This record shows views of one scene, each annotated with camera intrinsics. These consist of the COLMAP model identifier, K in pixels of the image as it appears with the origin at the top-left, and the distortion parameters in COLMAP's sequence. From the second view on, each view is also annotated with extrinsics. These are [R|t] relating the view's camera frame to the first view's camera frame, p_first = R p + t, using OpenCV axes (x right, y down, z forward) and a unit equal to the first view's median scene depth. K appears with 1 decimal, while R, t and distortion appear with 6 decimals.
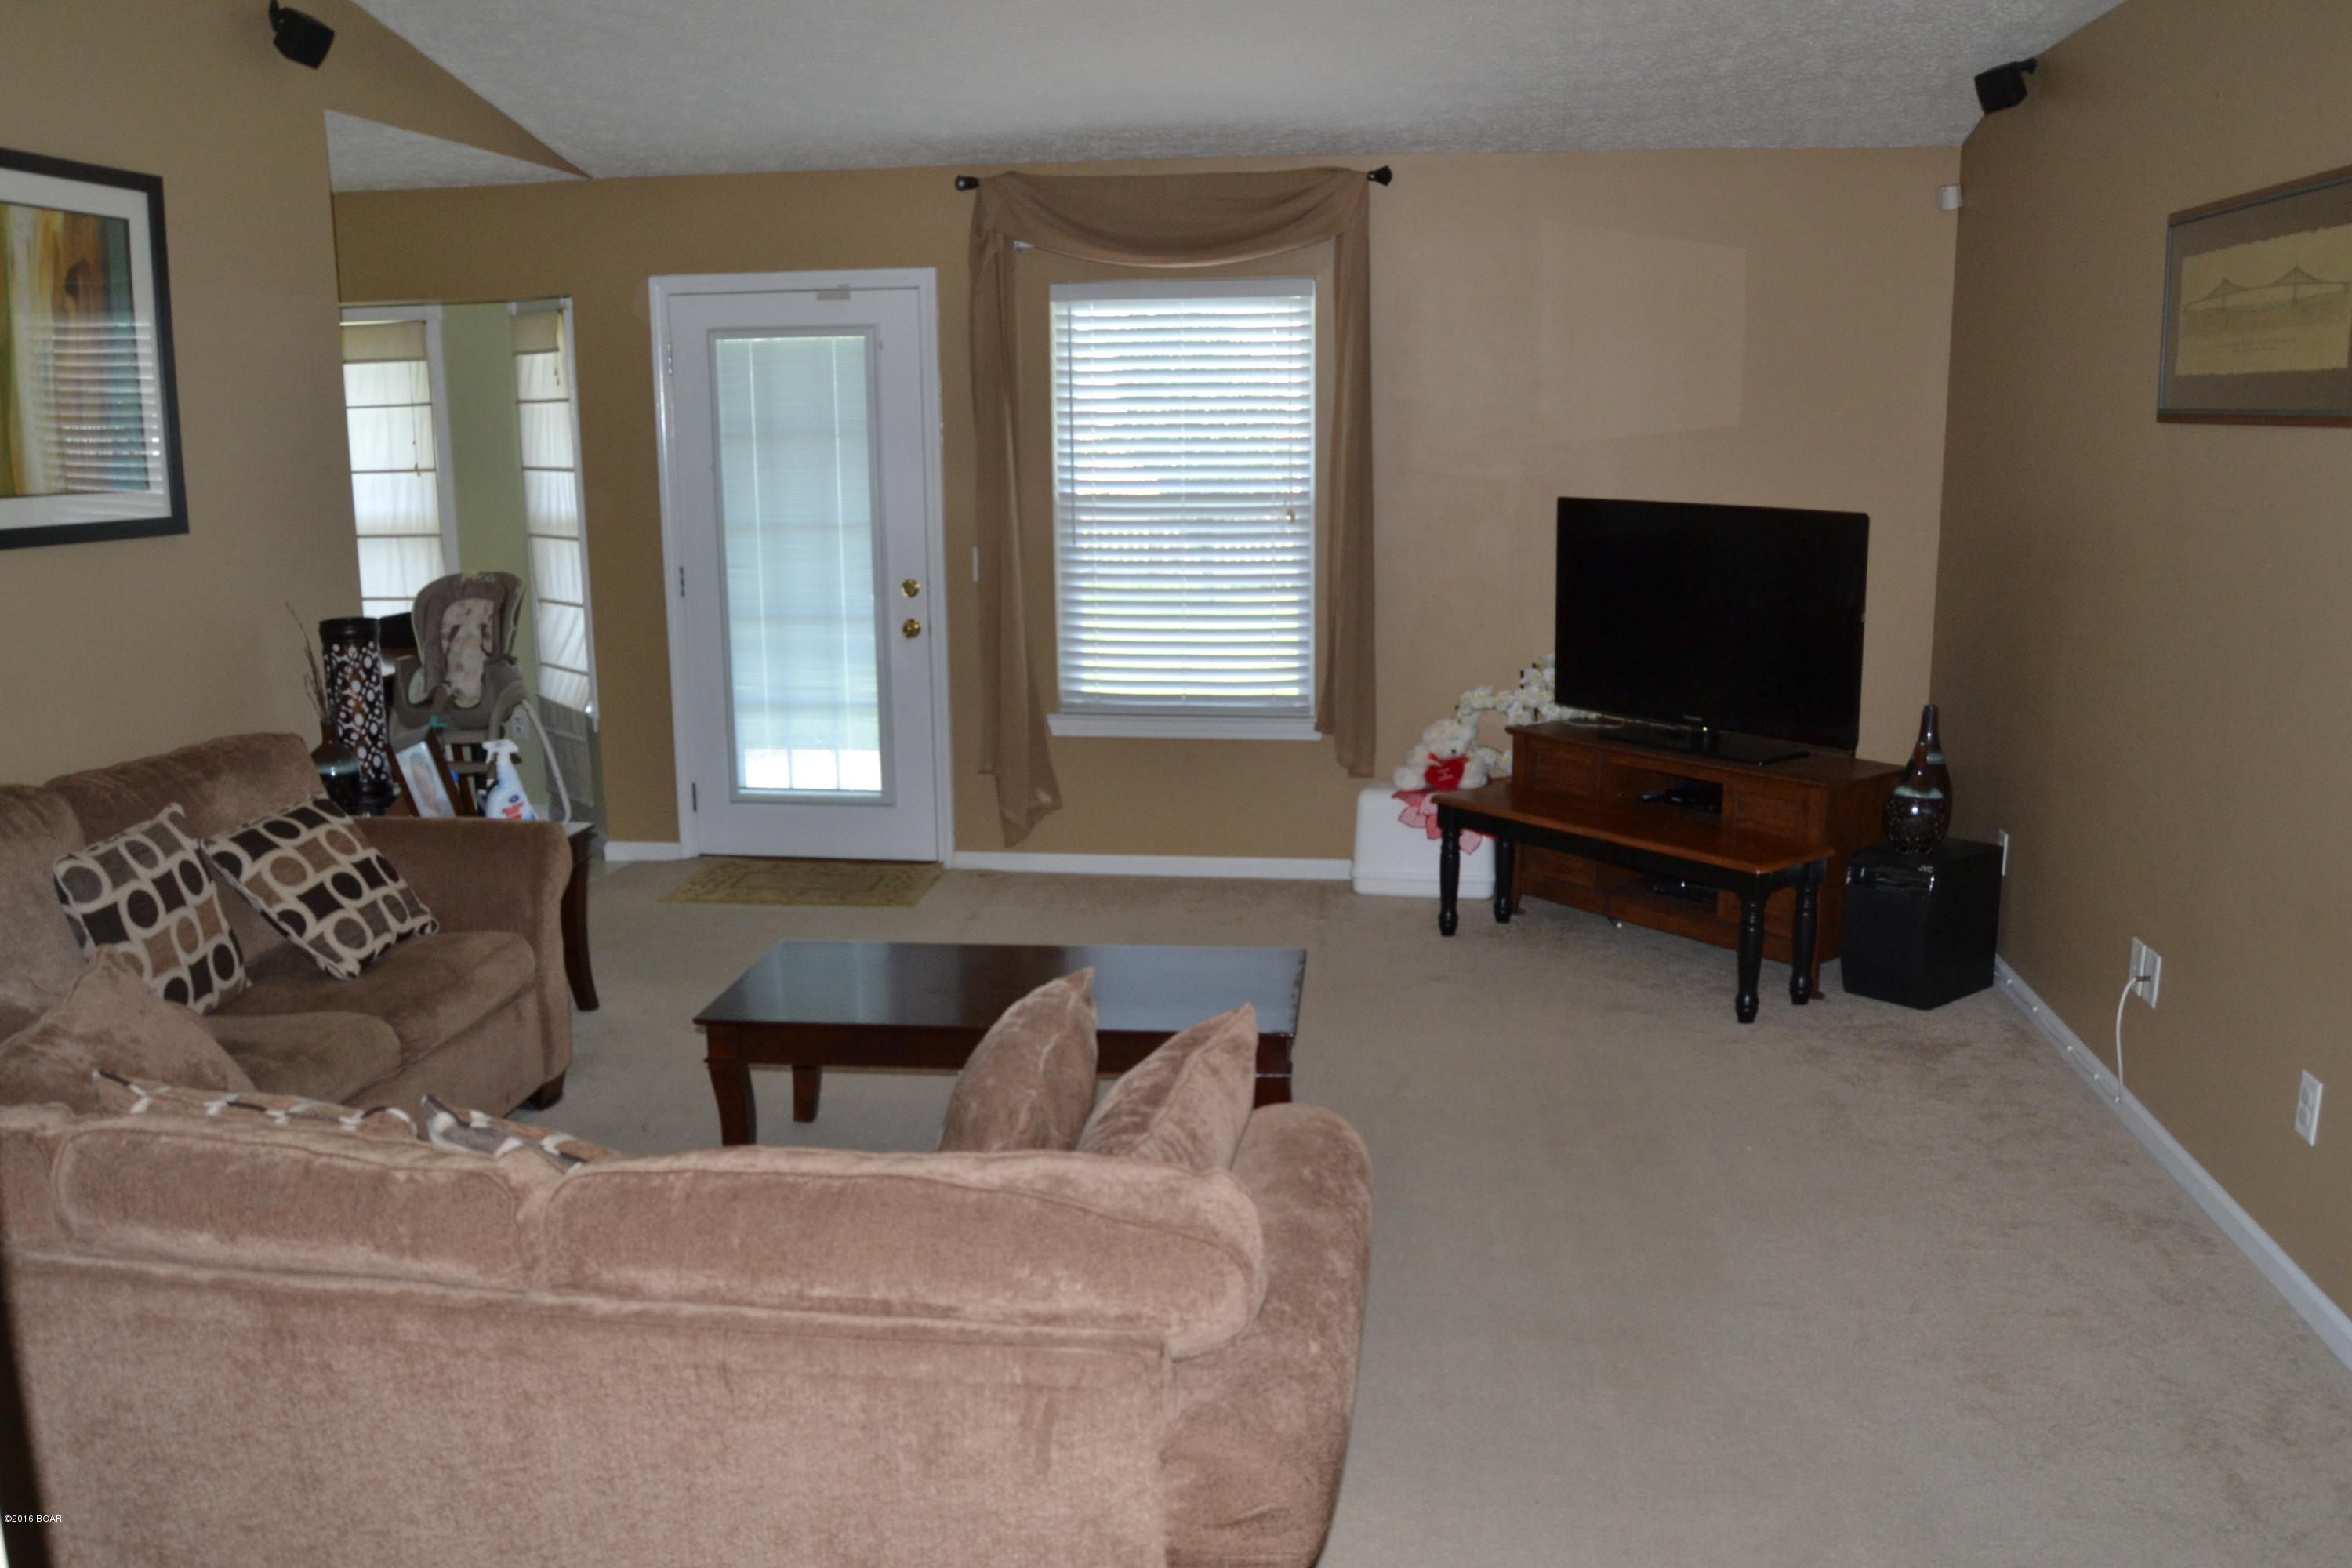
lens RADIAL K [[1861.8, 0, 1176.0], [0, 1861.8, 784.0], [0, 0, 1]] dist [-0.117401, 0.064100]
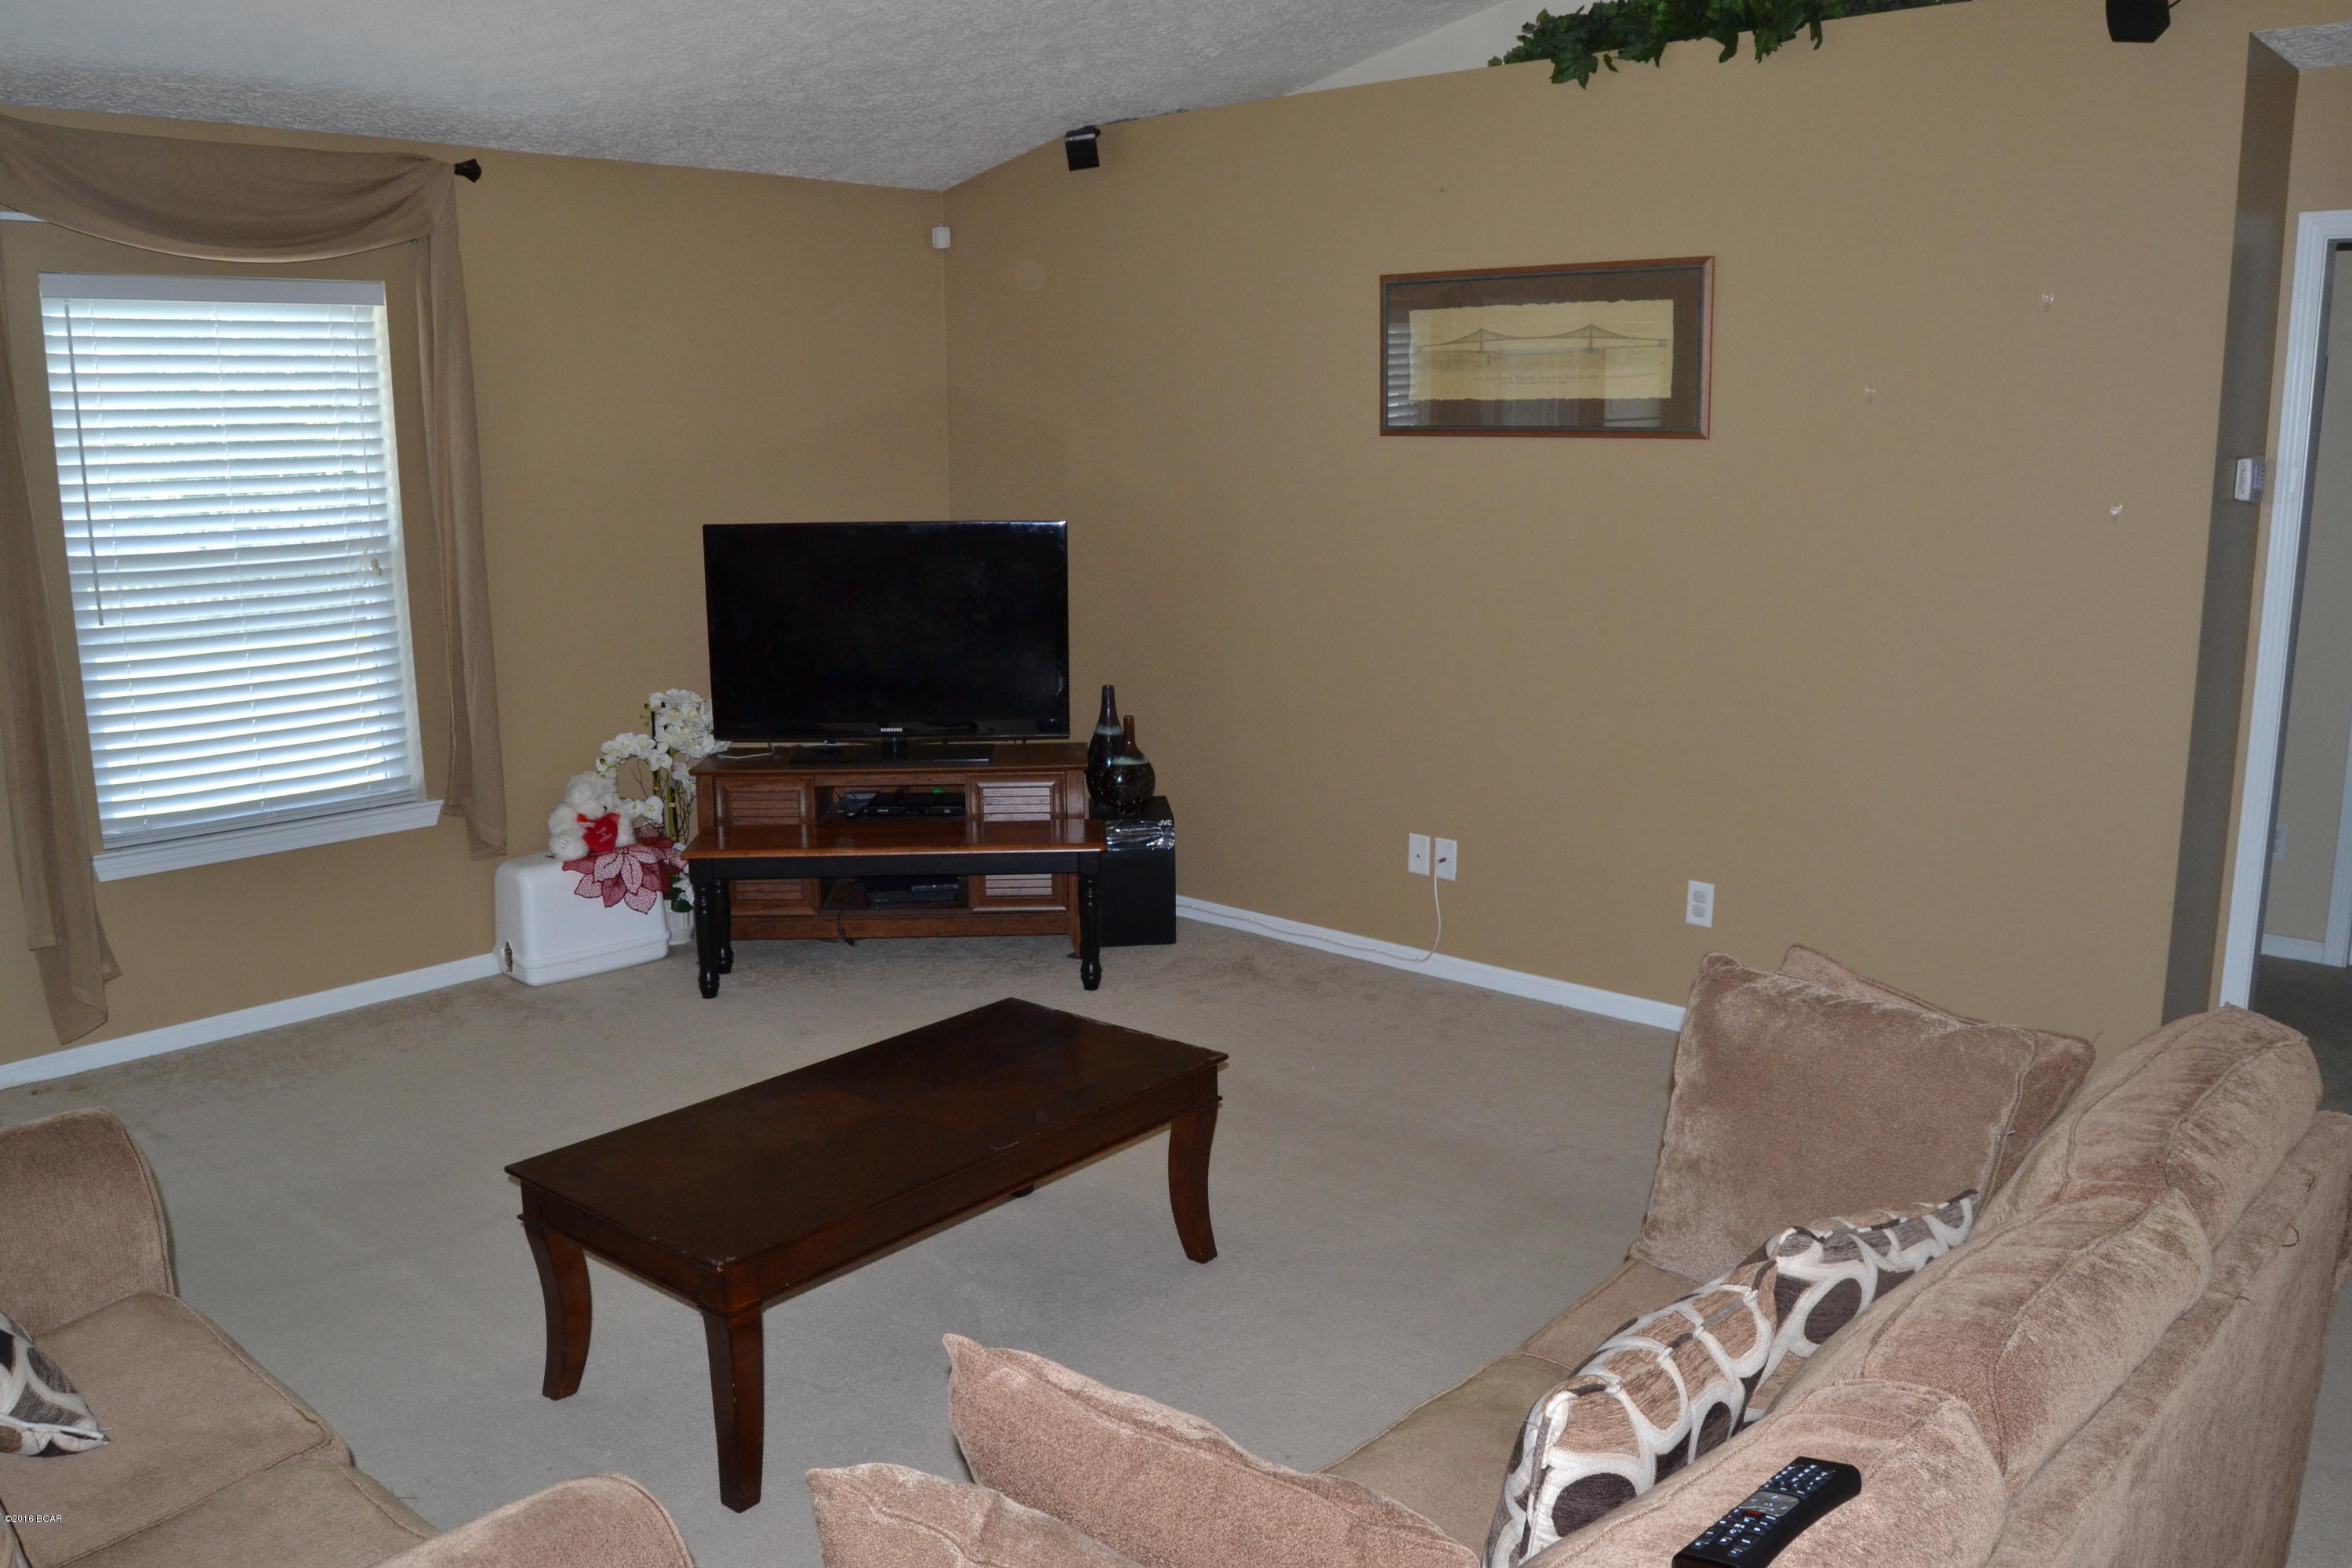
lens RADIAL K [[1861.8, 0, 1176.0], [0, 1861.8, 784.0], [0, 0, 1]] dist [-0.117401, 0.064100]
pose [[0.562470, -0.155300, 0.812102, -0.425866], [0.163686, 0.983677, 0.074740, -0.051052], [-0.810453, 0.090891, 0.578709, 0.245033]]
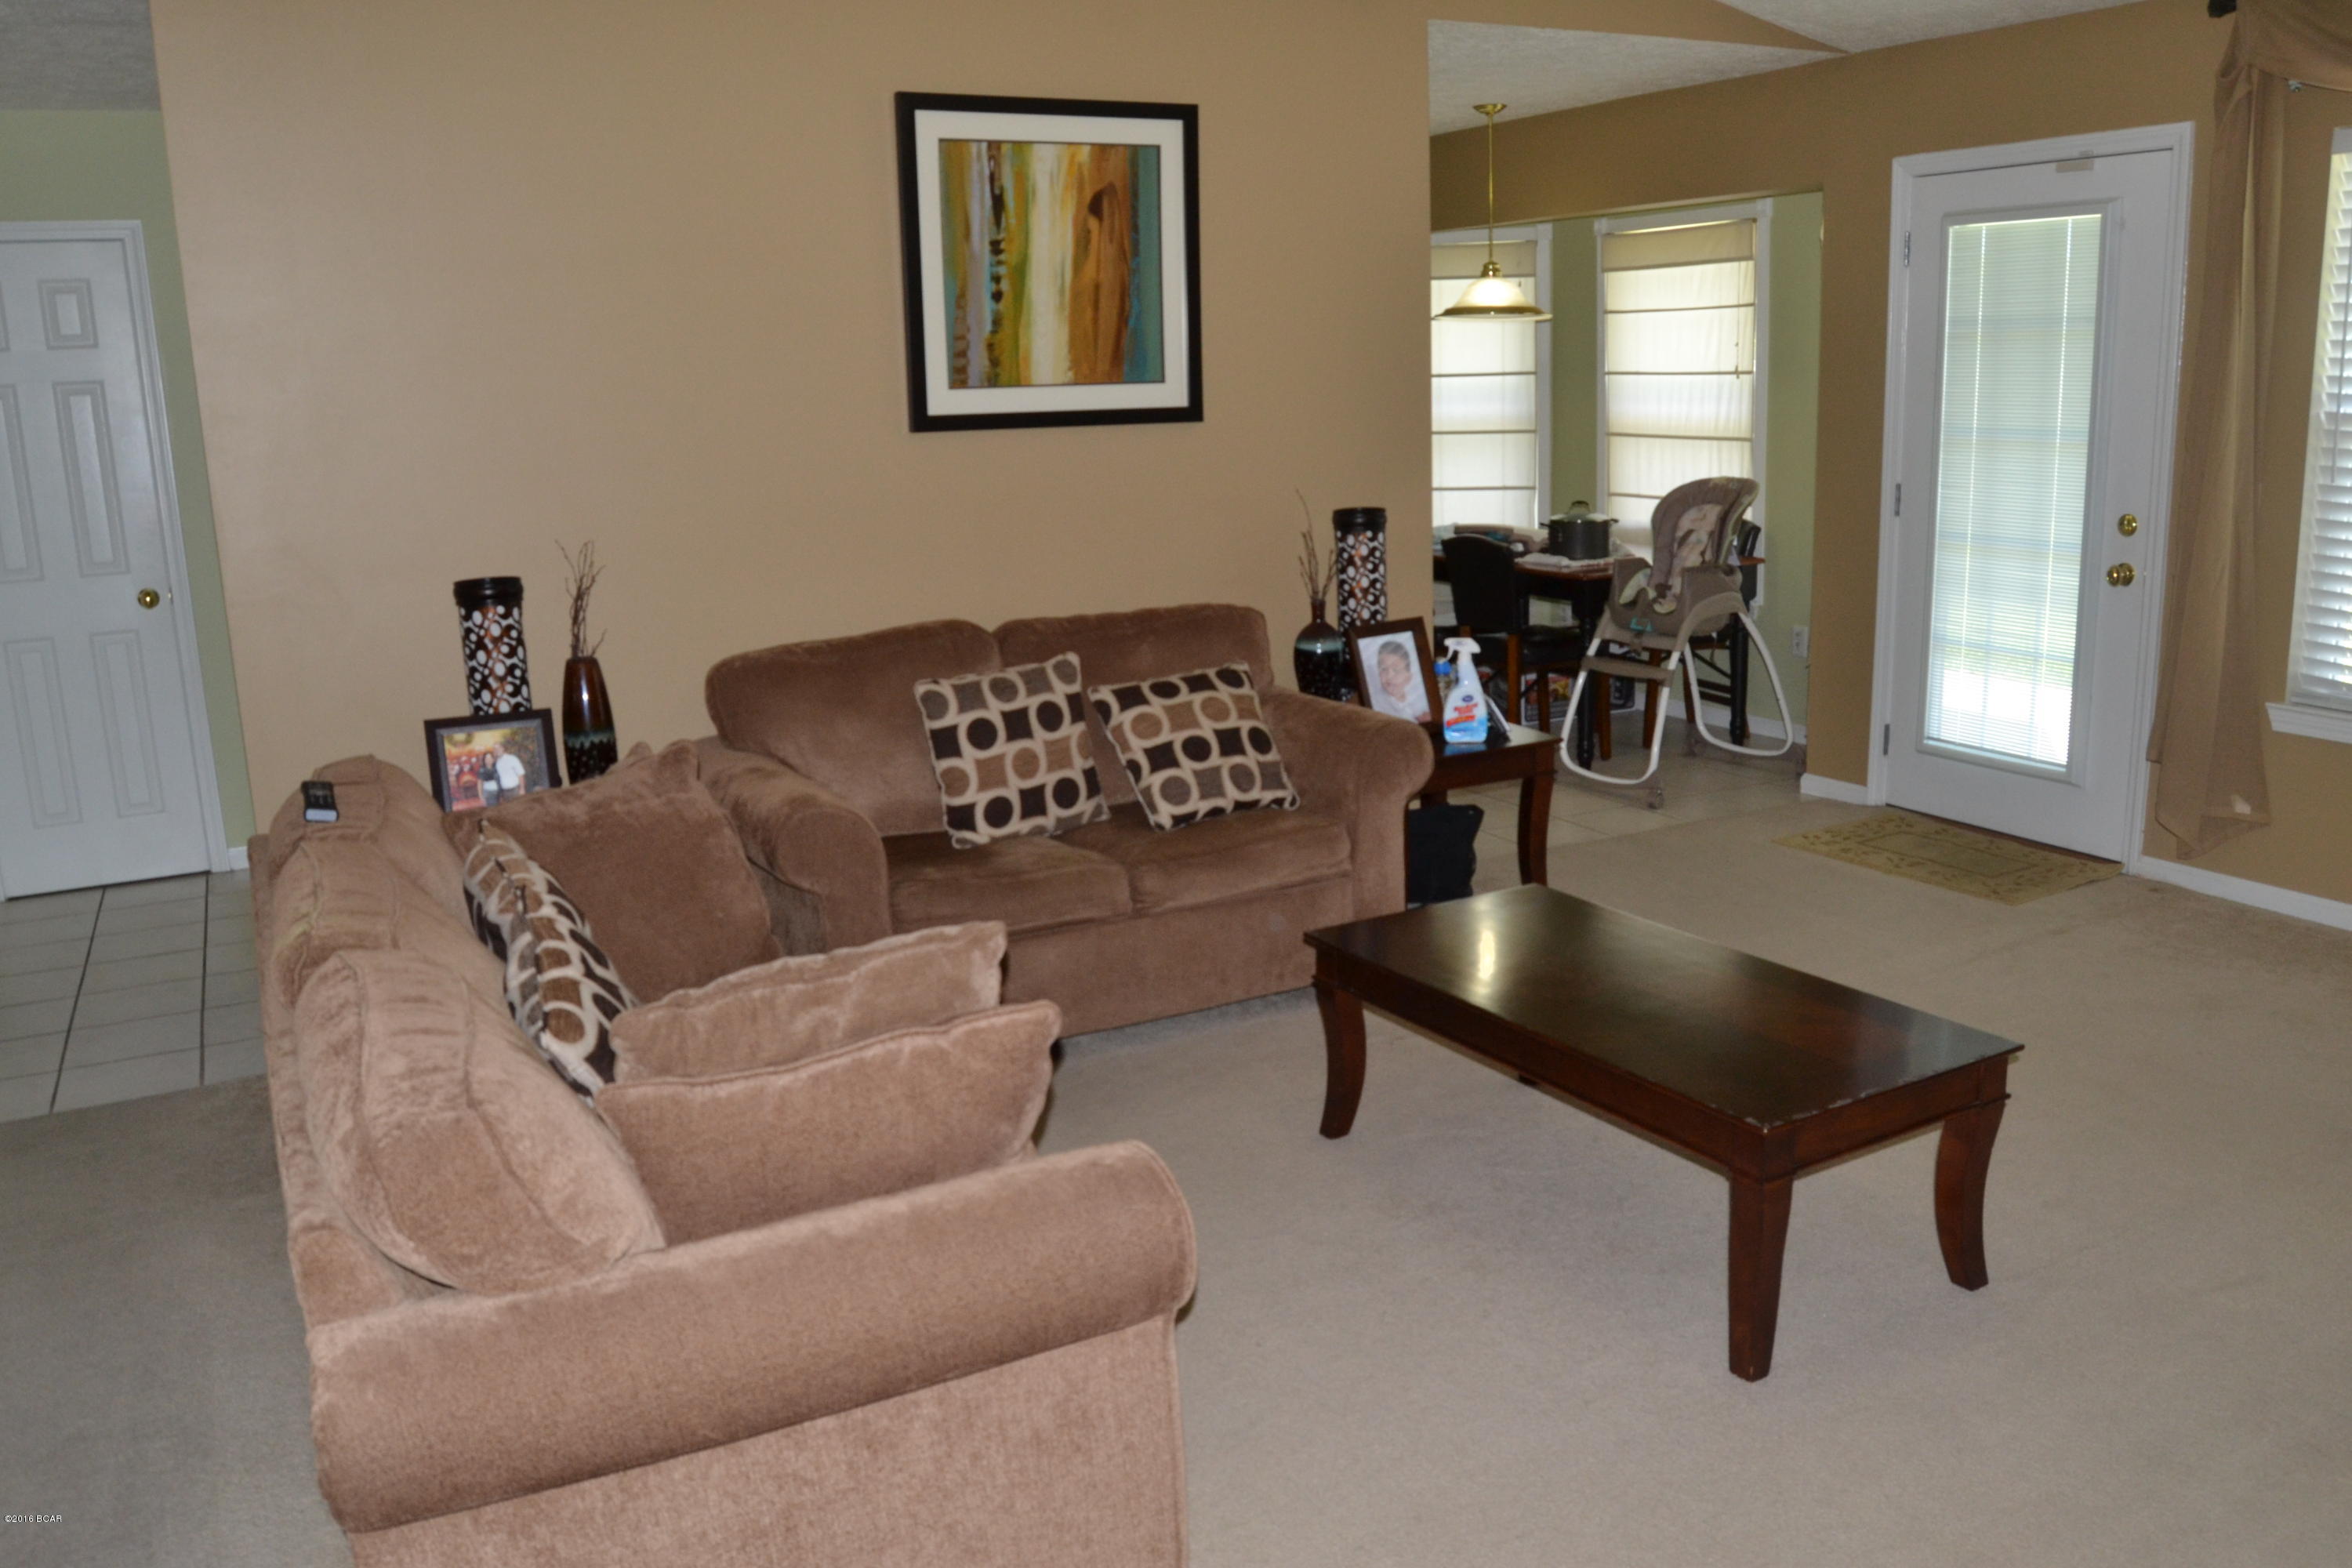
lens RADIAL K [[1861.8, 0, 1176.0], [0, 1861.8, 784.0], [0, 0, 1]] dist [-0.117401, 0.064100]
pose [[0.584721, 0.168131, -0.793620, 0.275839], [-0.130117, 0.985059, 0.112821, -0.030545], [0.800731, 0.037295, 0.597862, 0.208273]]
